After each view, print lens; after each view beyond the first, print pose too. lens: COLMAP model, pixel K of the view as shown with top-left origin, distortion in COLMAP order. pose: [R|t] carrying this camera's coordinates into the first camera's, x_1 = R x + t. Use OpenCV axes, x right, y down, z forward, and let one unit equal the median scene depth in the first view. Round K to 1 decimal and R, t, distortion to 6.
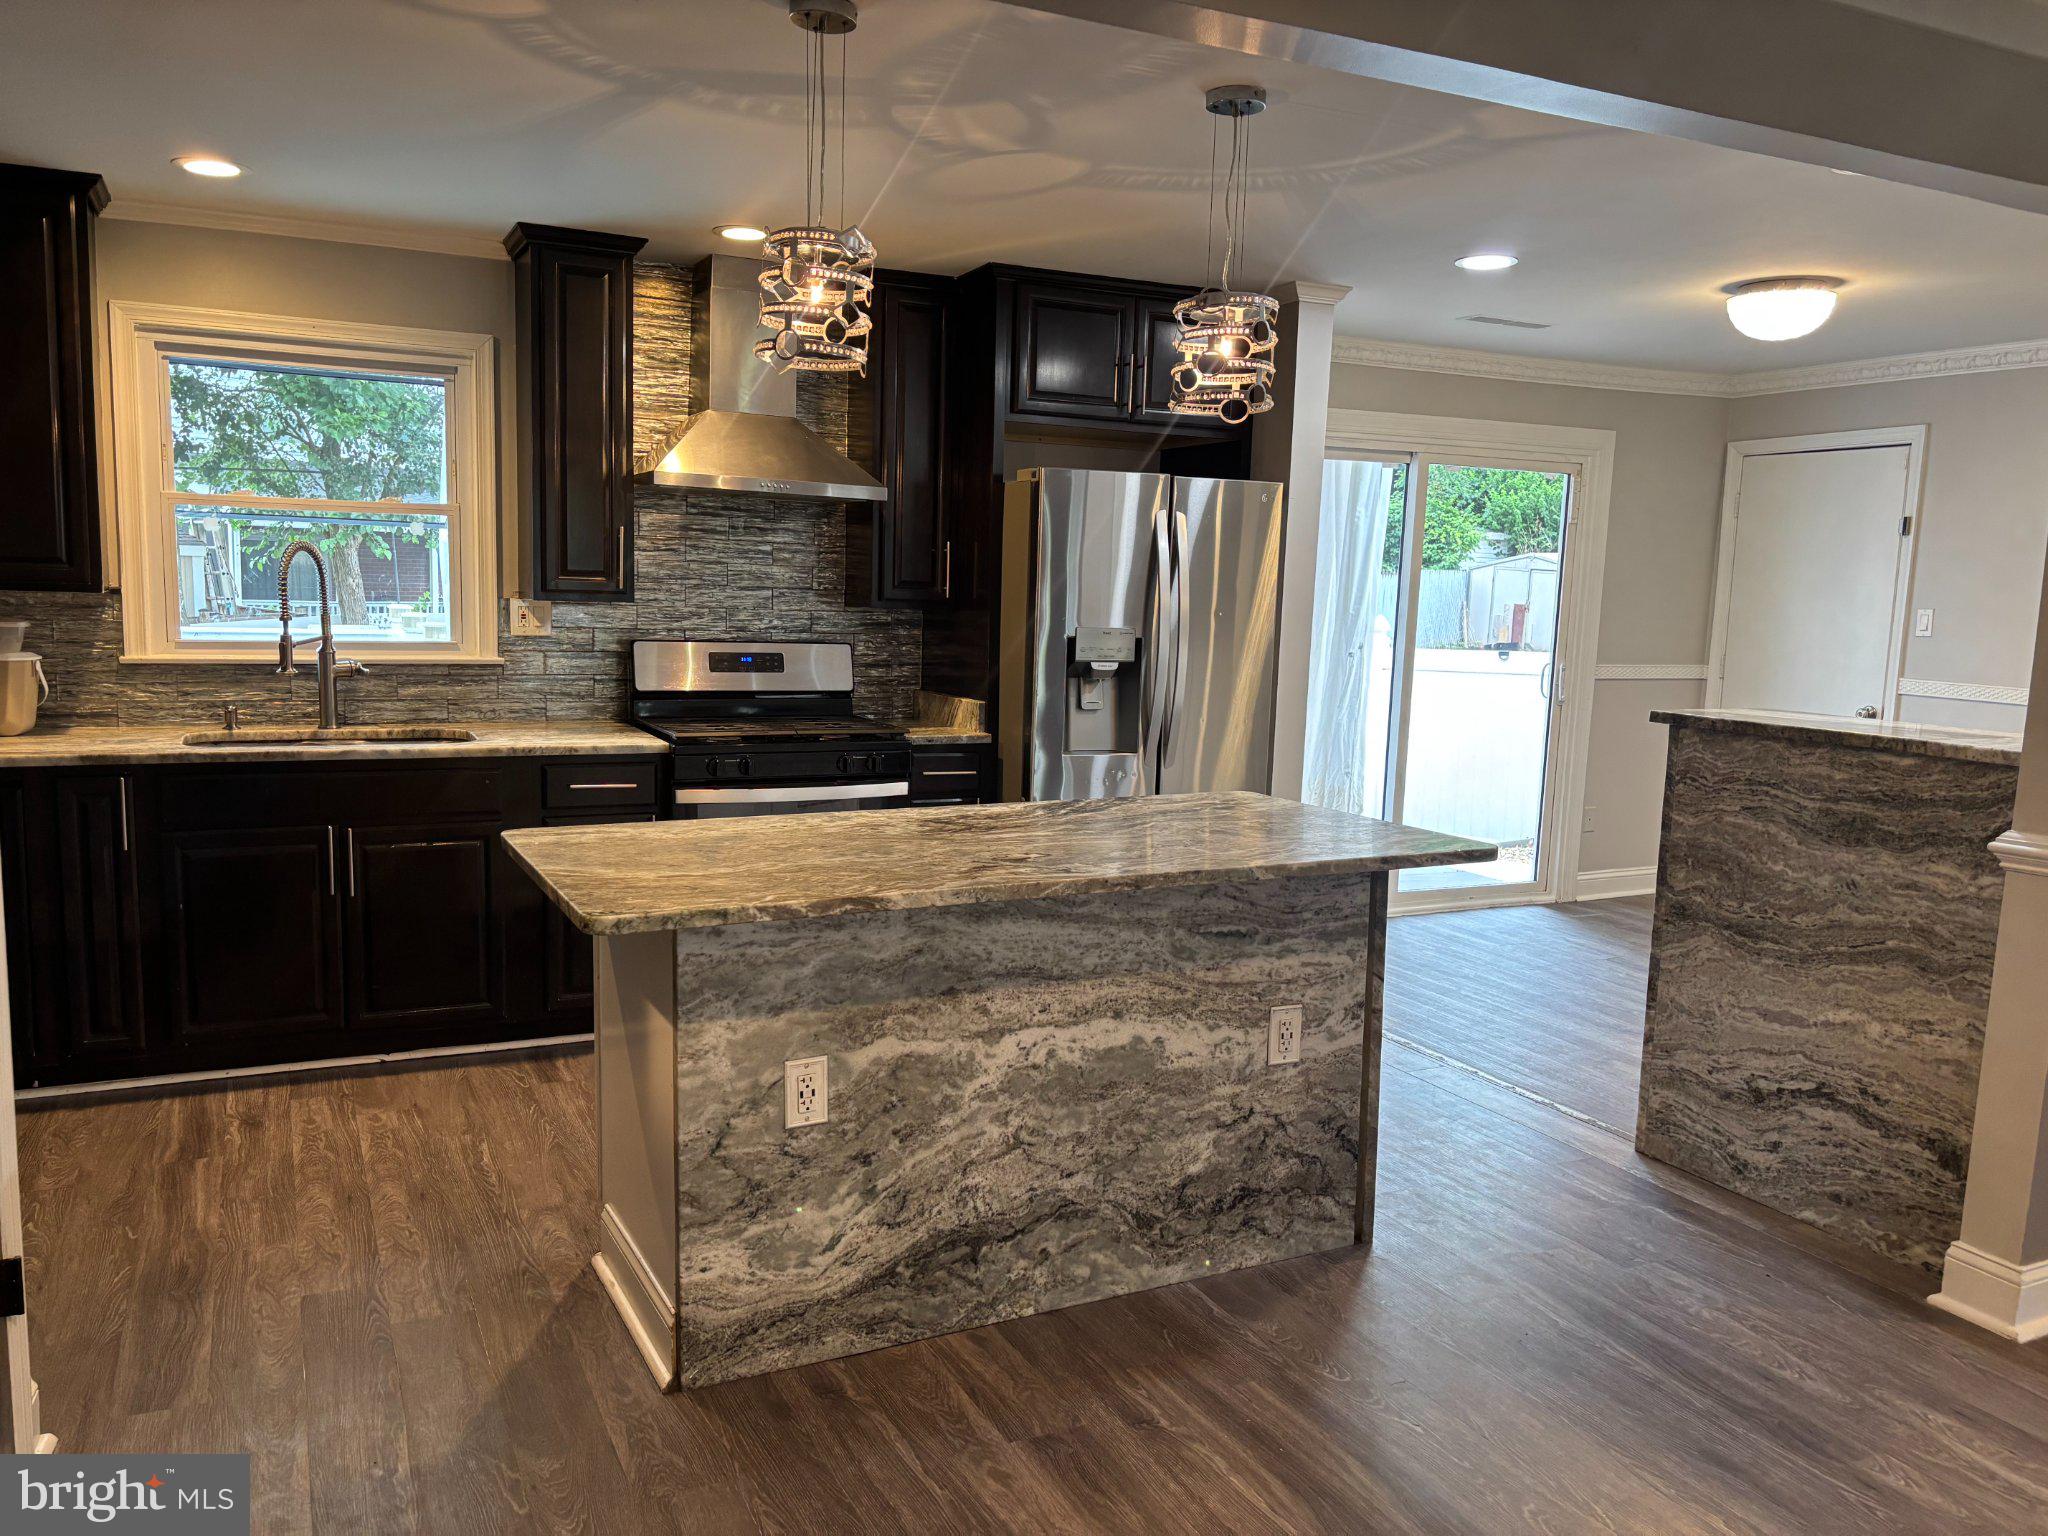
lens RADIAL K [[1518.3, 0, 1009.7], [0, 1518.3, 780.3], [0, 0, 1]] dist [0.027203, -0.010737]
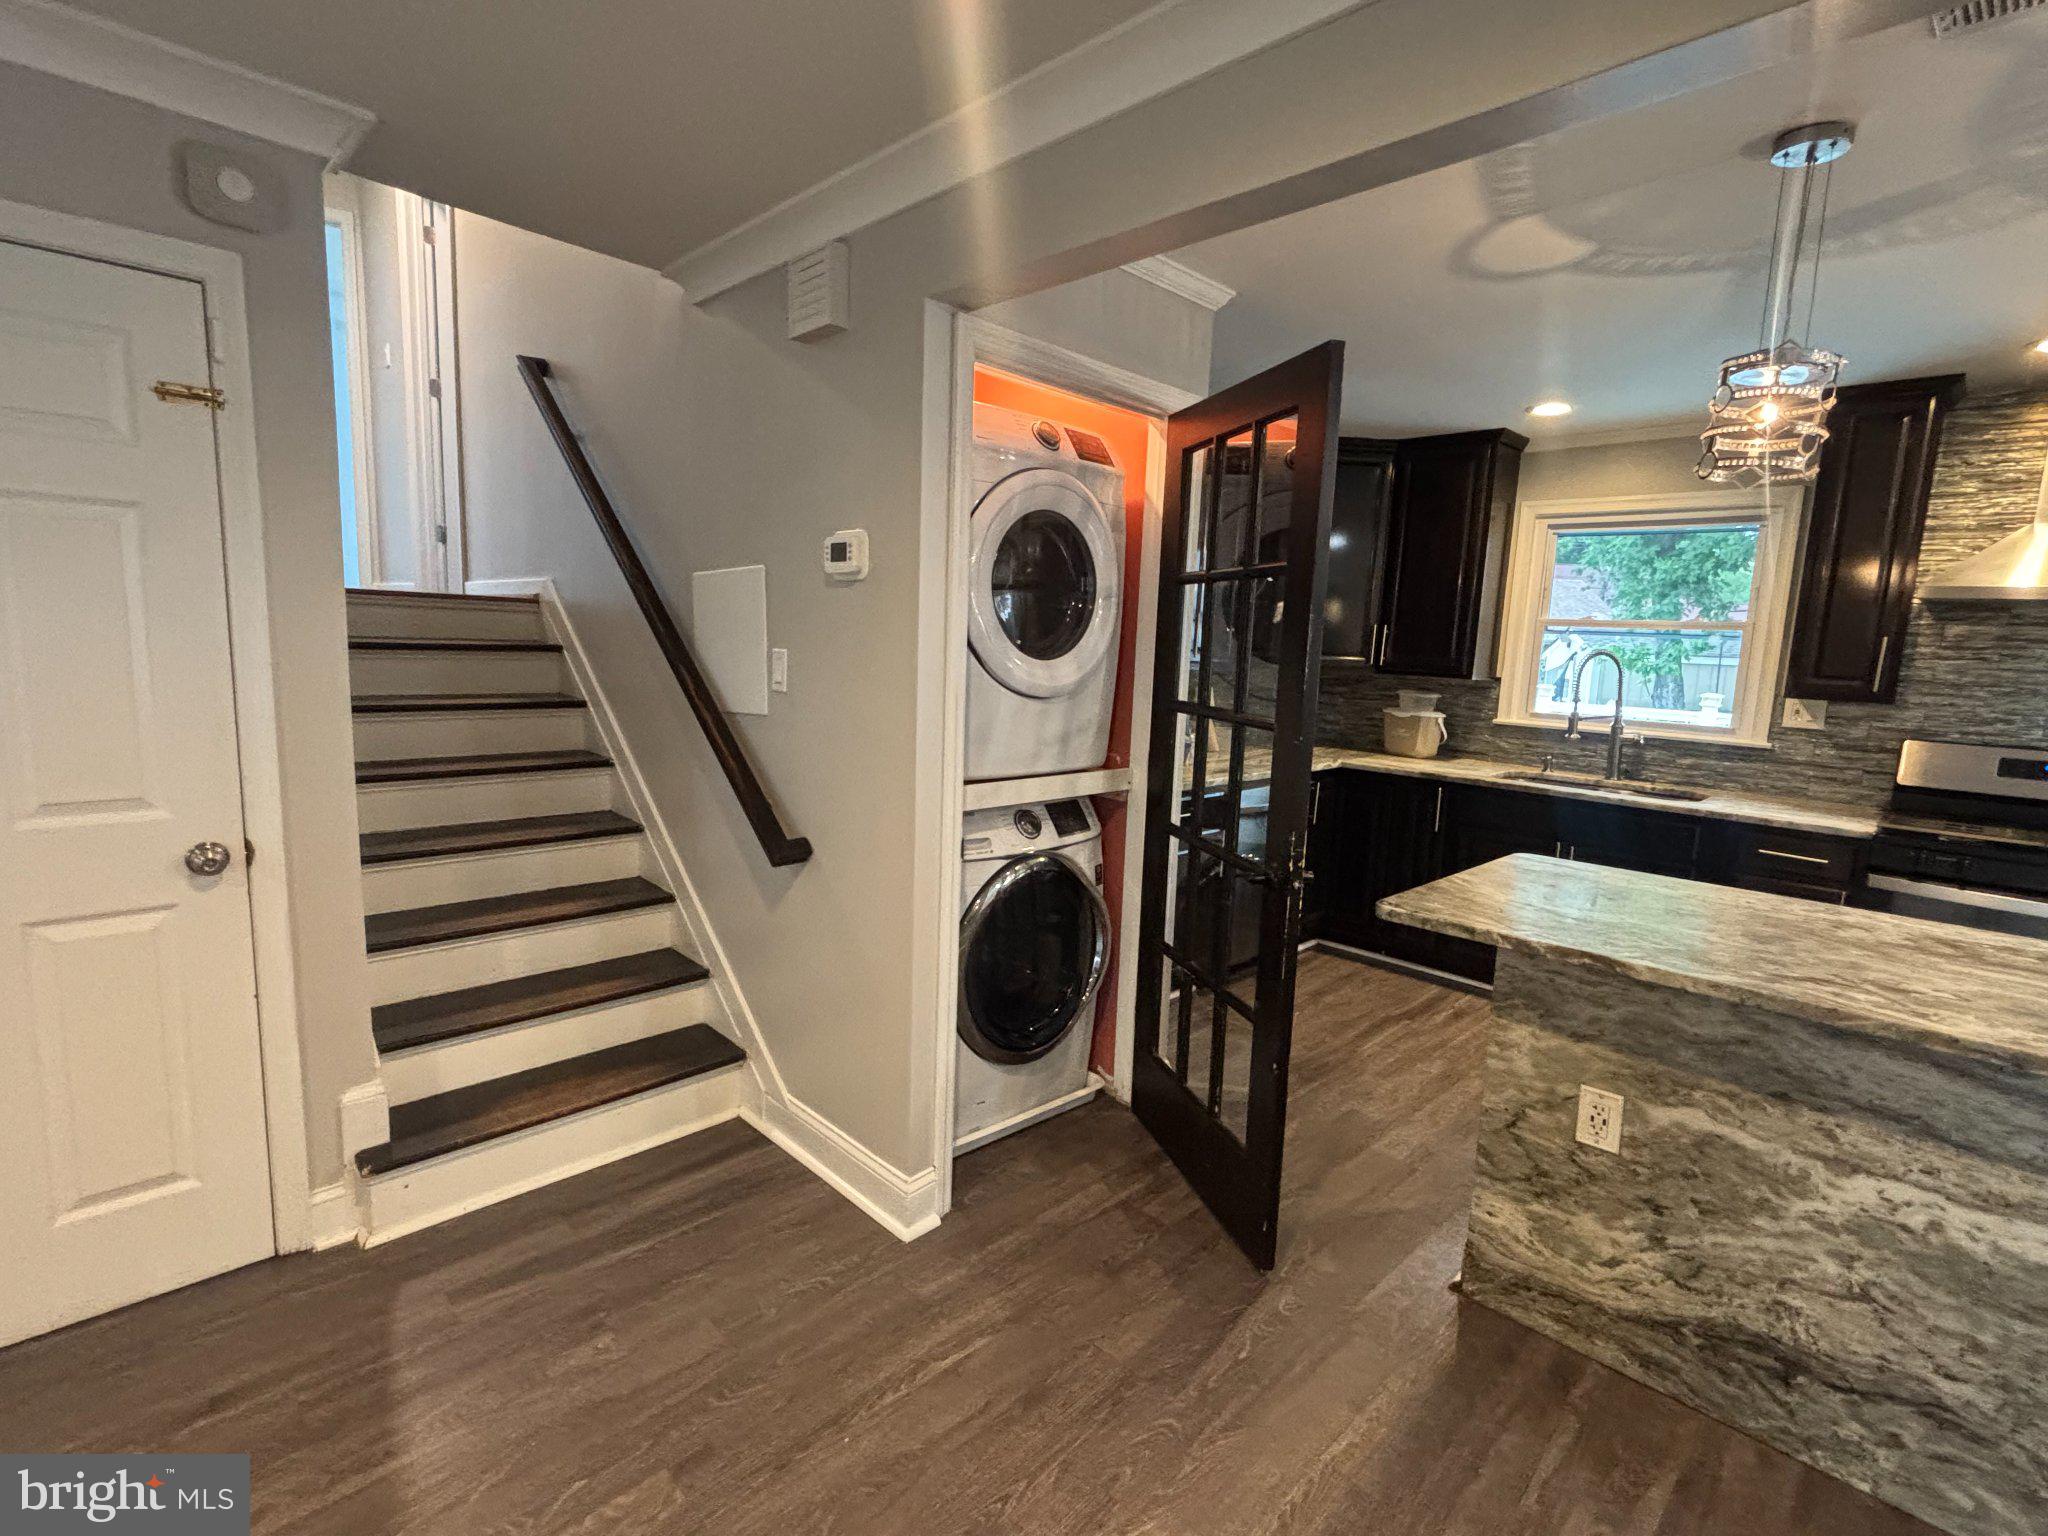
lens RADIAL K [[954.6, 0, 1011.7], [0, 954.6, 760.4], [0, 0, 1]] dist [-0.001031, 0.000711]
pose [[0.319556, 0.112936, -0.940813, 0.349796], [-0.155737, 0.985630, 0.065419, -0.037693], [0.934682, 0.125615, 0.332552, 0.292031]]
